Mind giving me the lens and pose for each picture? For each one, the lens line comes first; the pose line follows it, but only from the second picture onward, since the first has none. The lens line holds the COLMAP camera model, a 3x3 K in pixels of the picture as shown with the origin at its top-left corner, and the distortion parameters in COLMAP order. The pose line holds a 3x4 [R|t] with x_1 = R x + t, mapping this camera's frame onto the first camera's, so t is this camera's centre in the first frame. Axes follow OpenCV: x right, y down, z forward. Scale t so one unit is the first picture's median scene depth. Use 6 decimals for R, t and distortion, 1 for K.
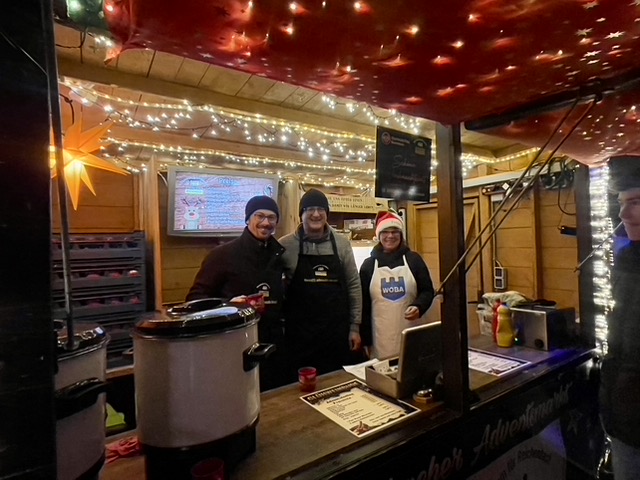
lens RADIAL K [[320.5, 0, 320.0], [0, 320.5, 240.0], [0, 0, 1]] dist [0.003825, 0.000177]
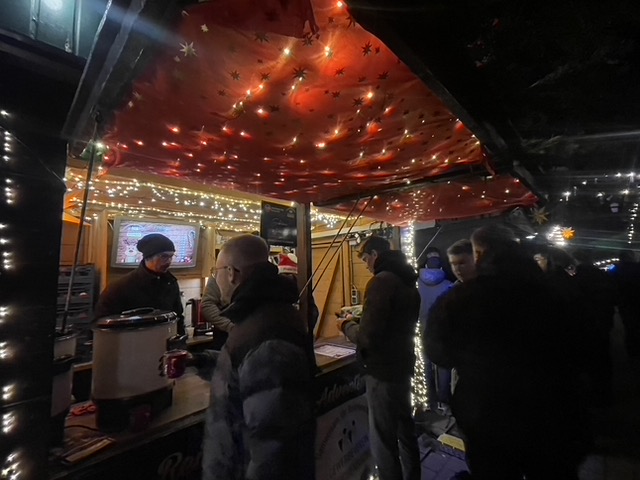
lens RADIAL K [[300.1, 0, 306.4], [0, 300.1, 238.6], [0, 0, 1]] dist [-0.002935, -0.000293]
pose [[0.982857, 0.023472, 0.182868, 0.109790], [-0.004863, 0.994818, -0.101553, -0.009308], [-0.184304, 0.098923, 0.977879, -0.438101]]
